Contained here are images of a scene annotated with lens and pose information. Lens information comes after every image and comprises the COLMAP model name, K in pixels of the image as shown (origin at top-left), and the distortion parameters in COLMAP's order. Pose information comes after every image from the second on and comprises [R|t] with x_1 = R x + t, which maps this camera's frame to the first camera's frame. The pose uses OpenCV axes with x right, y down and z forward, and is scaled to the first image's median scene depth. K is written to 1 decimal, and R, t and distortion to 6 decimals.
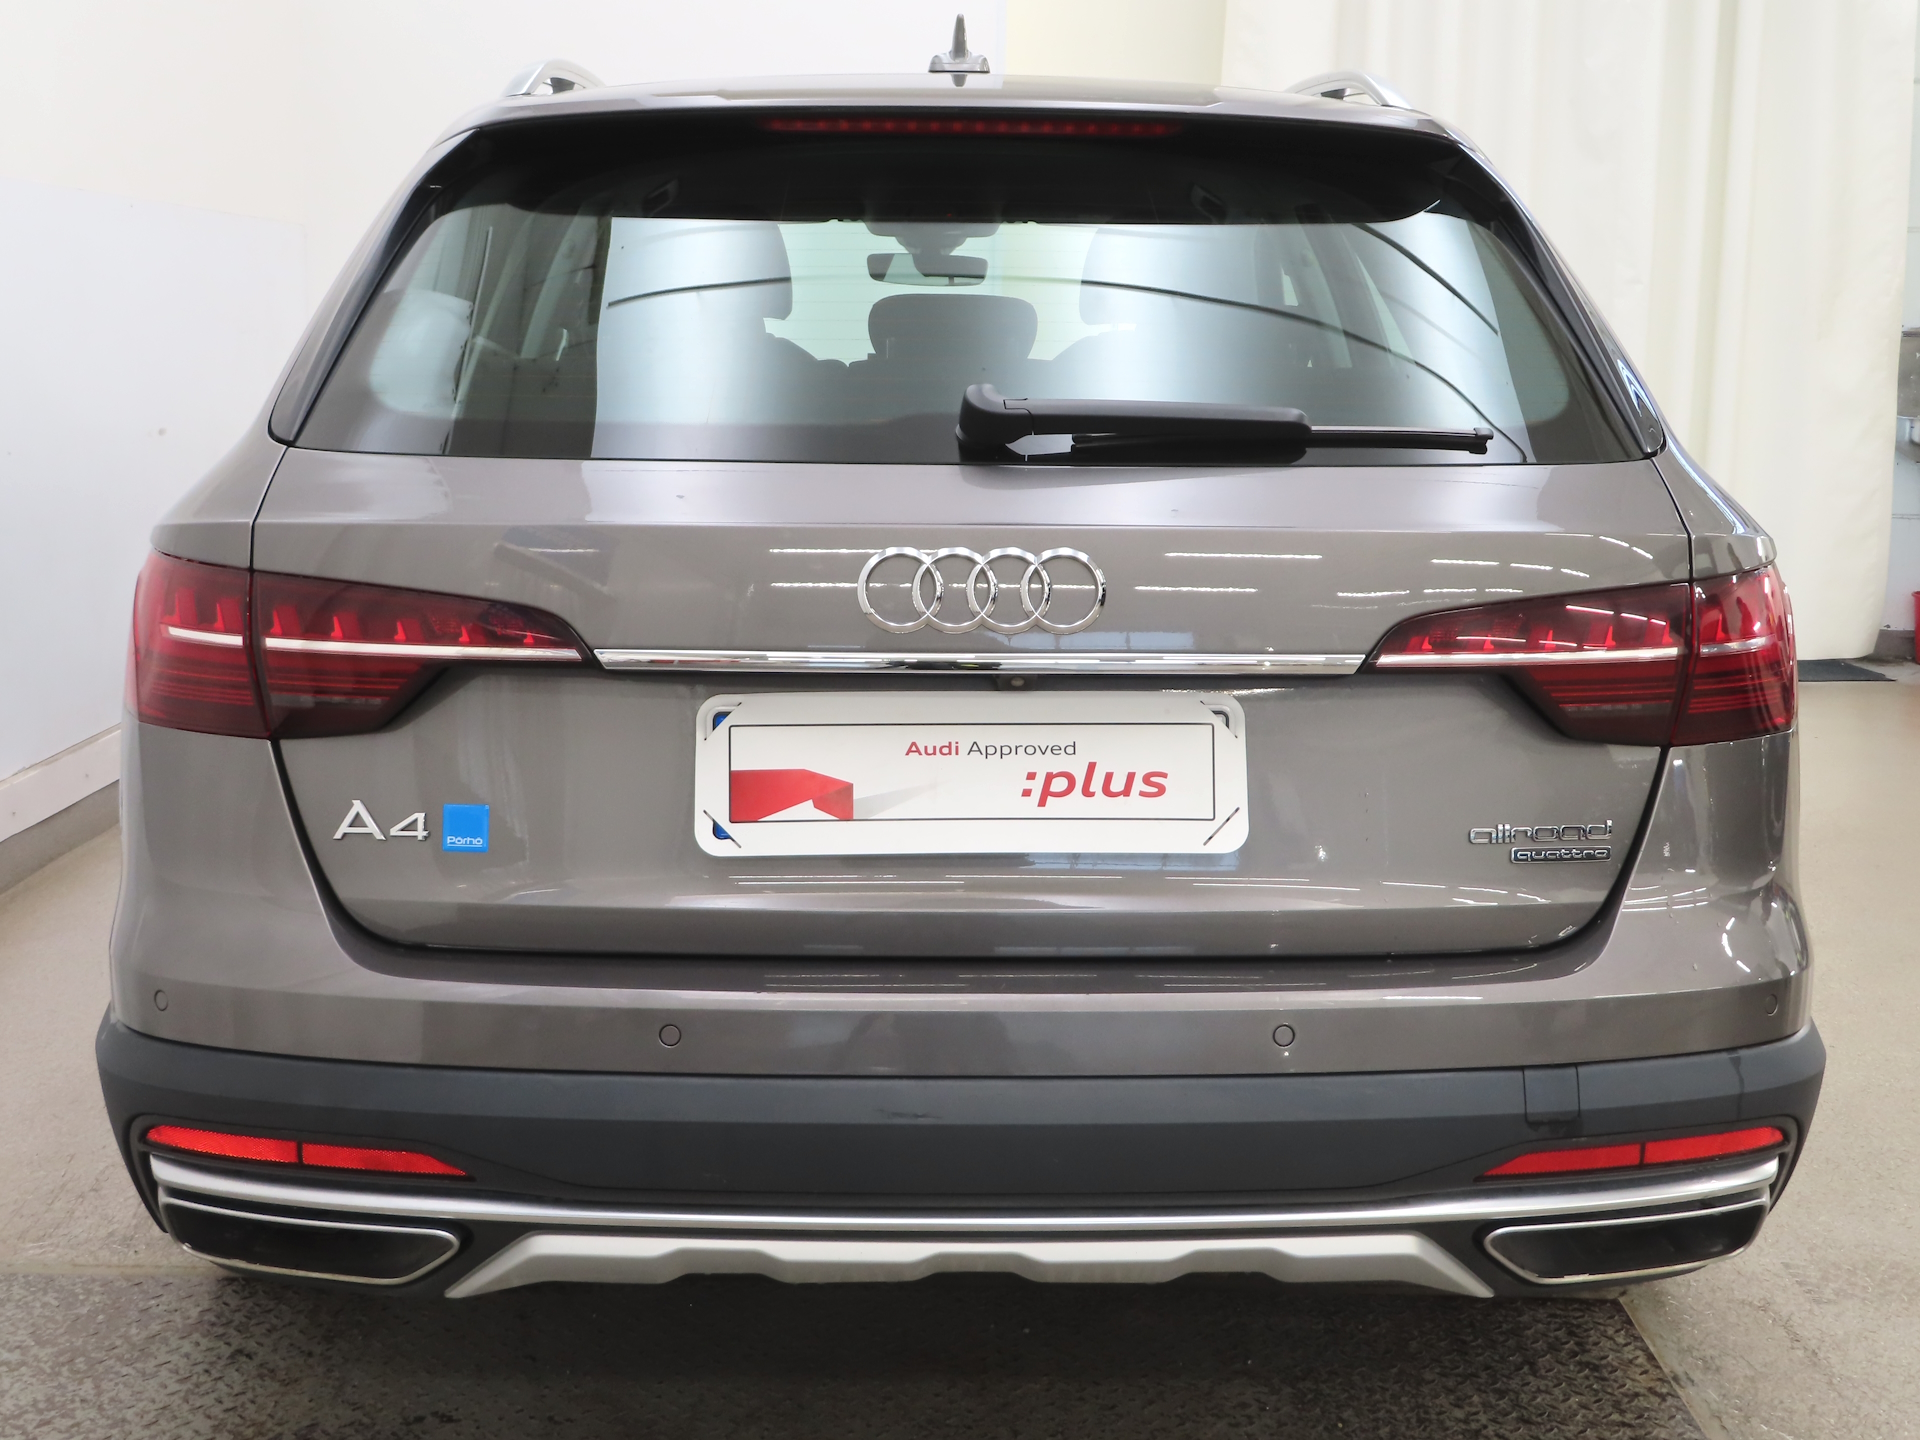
lens RADIAL K [[2339.2, 0, 960.0], [0, 2339.2, 720.0], [0, 0, 1]] dist [-0.003406, -0.018274]
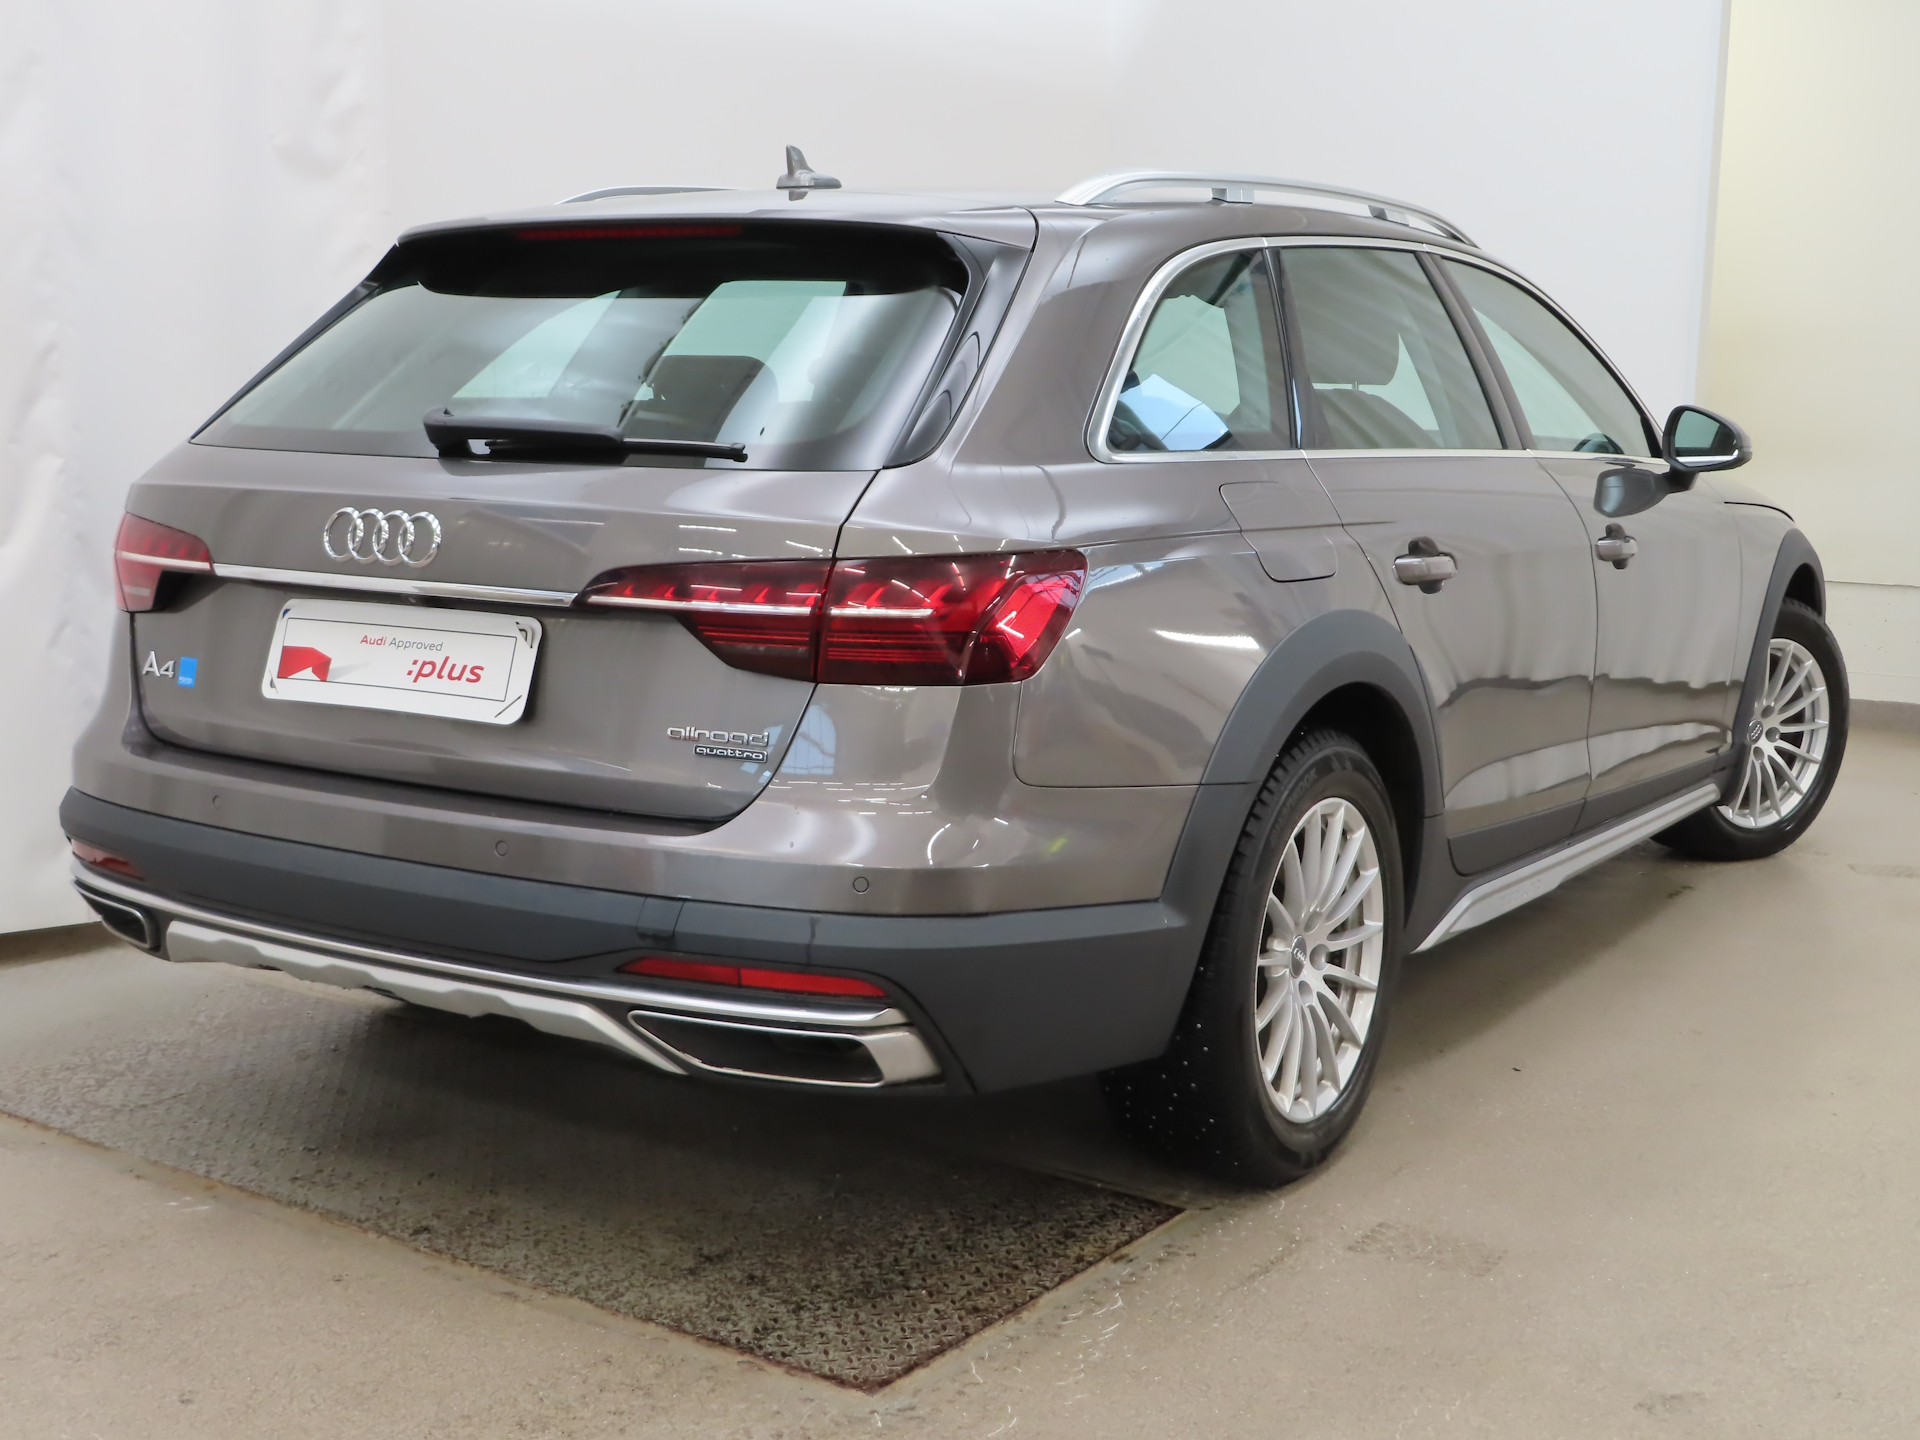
lens RADIAL K [[2339.2, 0, 960.0], [0, 2339.2, 720.0], [0, 0, 1]] dist [-0.003406, -0.018274]
pose [[0.833053, 0.083795, -0.546809, 1.150987], [-0.102555, 0.994720, -0.003807, 0.030507], [0.543603, 0.059249, 0.837249, -0.074453]]
